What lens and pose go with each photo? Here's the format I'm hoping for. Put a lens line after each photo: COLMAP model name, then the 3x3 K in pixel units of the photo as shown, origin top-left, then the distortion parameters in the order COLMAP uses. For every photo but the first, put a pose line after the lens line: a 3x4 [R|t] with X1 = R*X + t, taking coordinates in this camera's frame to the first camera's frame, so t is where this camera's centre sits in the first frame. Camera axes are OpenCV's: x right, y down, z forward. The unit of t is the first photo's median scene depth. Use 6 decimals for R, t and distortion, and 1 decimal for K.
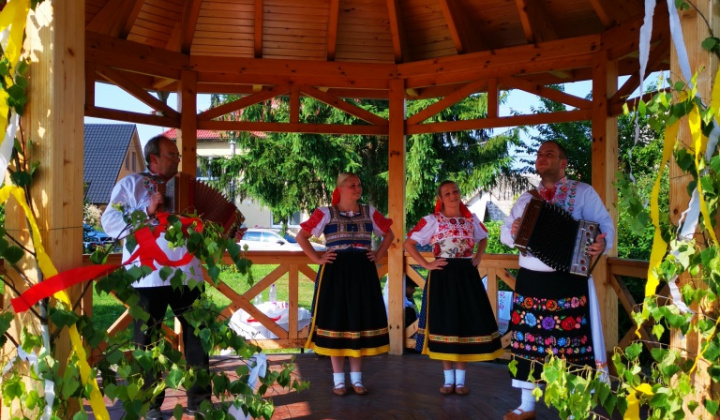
lens RADIAL K [[747.4, 0, 361.4], [0, 747.4, 208.0], [0, 0, 1]] dist [0.070905, -0.027894]
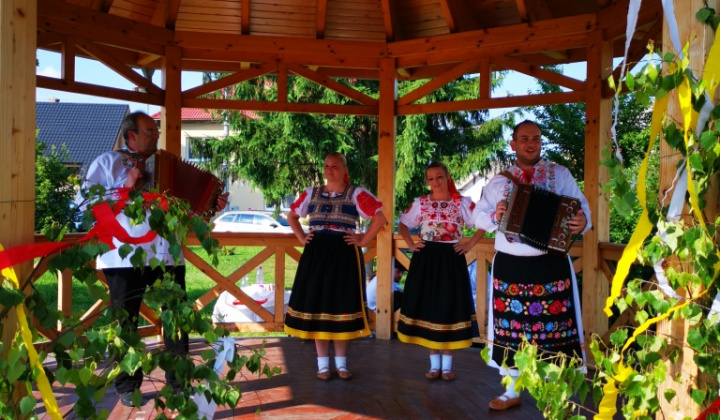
lens RADIAL K [[747.4, 0, 361.4], [0, 747.4, 208.0], [0, 0, 1]] dist [0.070905, -0.027894]
pose [[0.999940, 0.010569, 0.002817, 0.012697], [-0.010624, 0.999739, 0.020214, 0.003794], [-0.002602, -0.020243, 0.999792, 0.019945]]
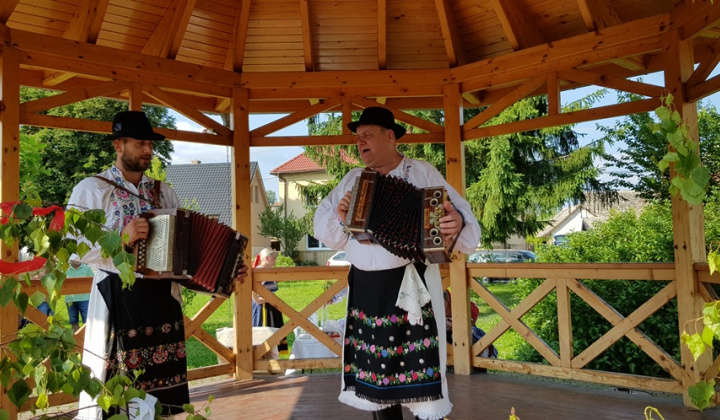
lens RADIAL K [[651.3, 0, 376.2], [0, 651.3, 200.2], [0, 0, 1]] dist [0.112690, -0.212455]
pose [[0.987241, -0.042525, -0.153448, 0.075149], [0.034421, 0.997888, -0.055087, 0.020261], [0.155466, 0.049103, 0.986620, 0.164598]]
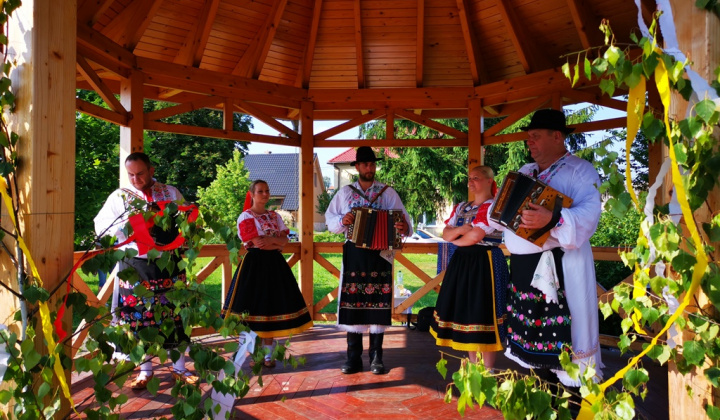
lens RADIAL K [[549.6, 0, 372.8], [0, 549.6, 209.4], [0, 0, 1]] dist [0.045654, -0.000344]
pose [[0.973477, -0.011044, -0.228517, 0.089059], [0.009033, 0.999911, -0.009847, 0.011415], [0.228606, 0.007521, 0.973490, 0.107377]]
